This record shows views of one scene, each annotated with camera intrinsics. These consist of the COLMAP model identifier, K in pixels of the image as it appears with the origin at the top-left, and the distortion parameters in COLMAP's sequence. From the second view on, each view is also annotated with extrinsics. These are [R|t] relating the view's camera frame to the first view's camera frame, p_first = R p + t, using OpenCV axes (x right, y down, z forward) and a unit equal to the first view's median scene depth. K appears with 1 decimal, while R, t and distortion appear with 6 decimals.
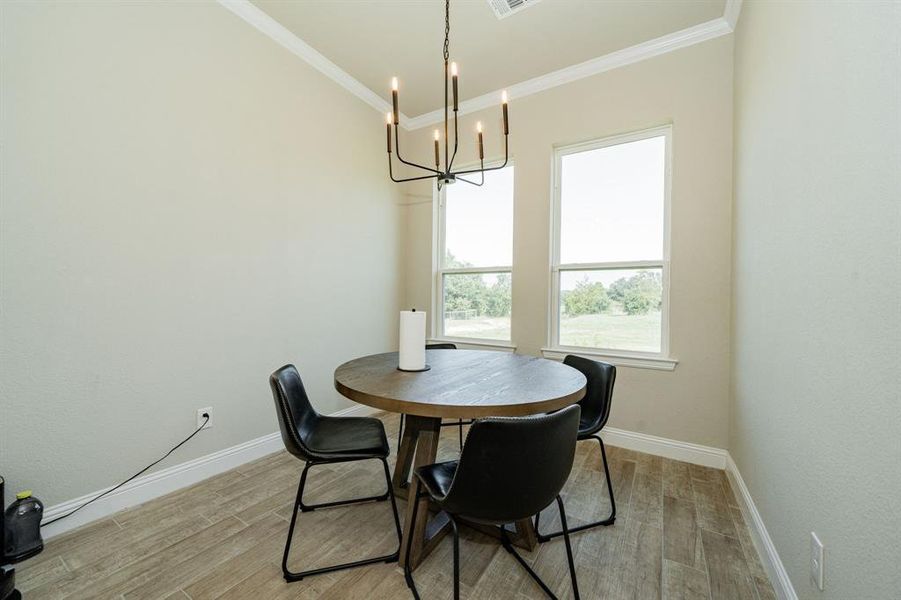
lens RADIAL K [[344.6, 0, 451.3], [0, 344.6, 301.7], [0, 0, 1]] dist [-0.001535, -0.000329]
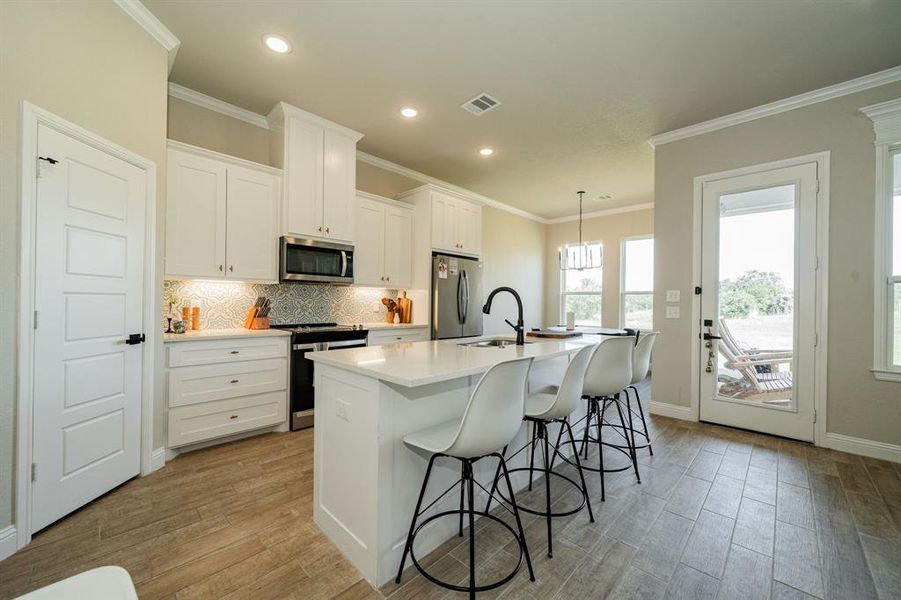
lens RADIAL K [[344.6, 0, 447.4], [0, 344.6, 301.9], [0, 0, 1]] dist [-0.001535, -0.000329]
pose [[0.973699, -0.000059, -0.227839, -0.246729], [-0.001787, 0.999967, -0.007893, -0.011679], [0.227832, 0.008093, 0.973667, -1.184866]]
